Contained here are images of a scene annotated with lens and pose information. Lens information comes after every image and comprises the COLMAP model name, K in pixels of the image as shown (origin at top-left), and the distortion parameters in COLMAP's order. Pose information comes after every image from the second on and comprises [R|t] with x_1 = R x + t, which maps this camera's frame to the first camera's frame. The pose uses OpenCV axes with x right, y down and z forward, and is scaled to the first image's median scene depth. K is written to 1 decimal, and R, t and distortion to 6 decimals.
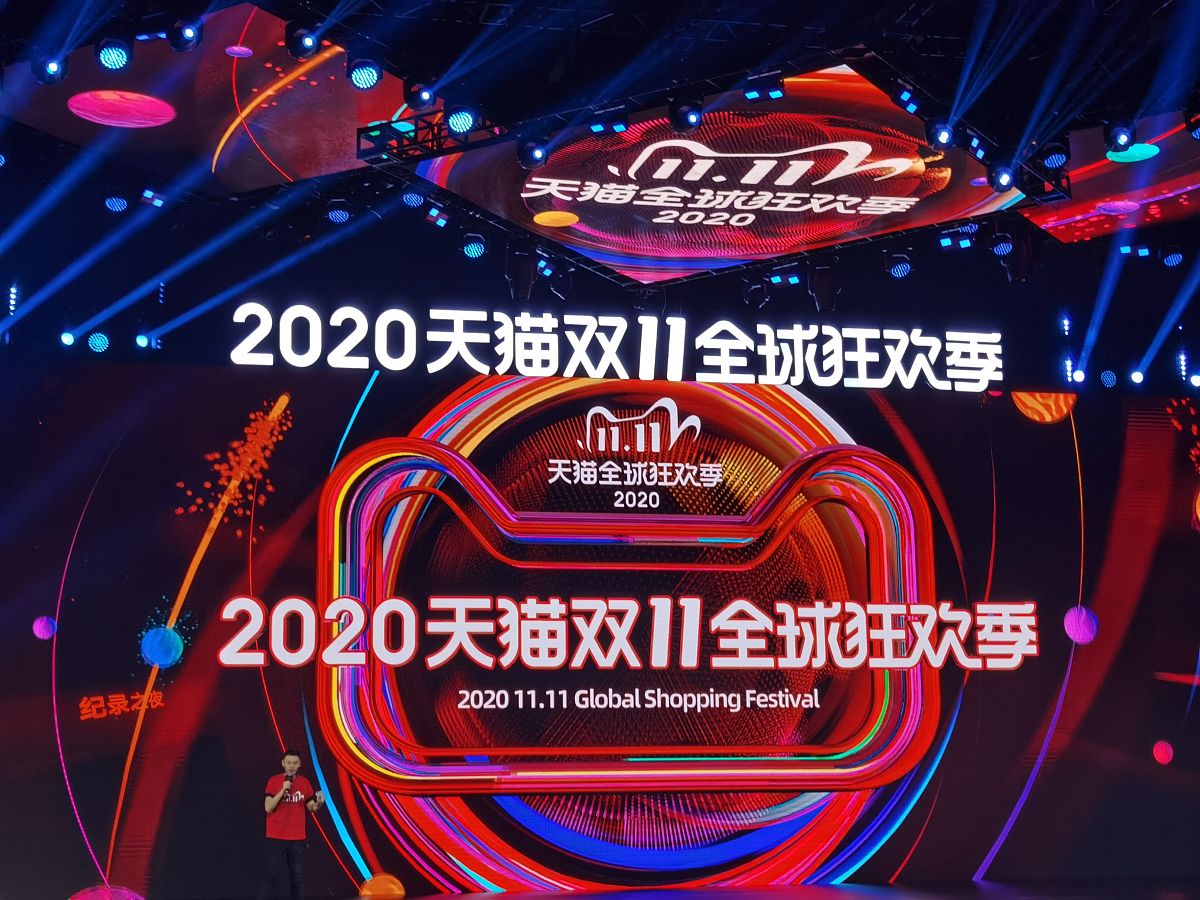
lens RADIAL K [[1875.9, 0, 628.5], [0, 1875.9, 460.4], [0, 0, 1]] dist [0.059285, 0.000000]
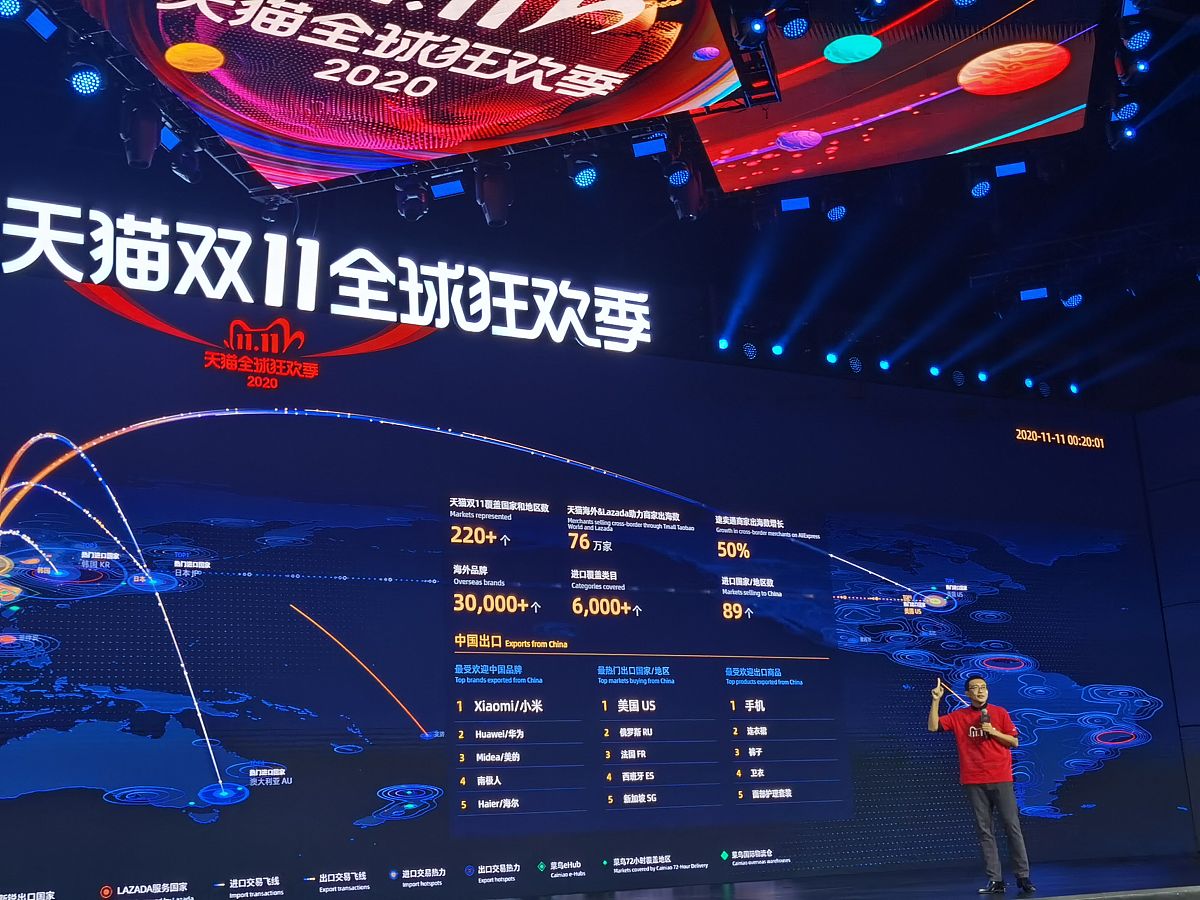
lens RADIAL K [[1573.1, 0, 566.8], [0, 1573.1, 434.1], [0, 0, 1]] dist [0.029855, 0.000000]
pose [[0.960544, 0.033790, 0.276067, -0.058368], [-0.008118, 0.995576, -0.093611, 0.080936], [-0.278009, 0.087677, 0.956569, 0.290115]]
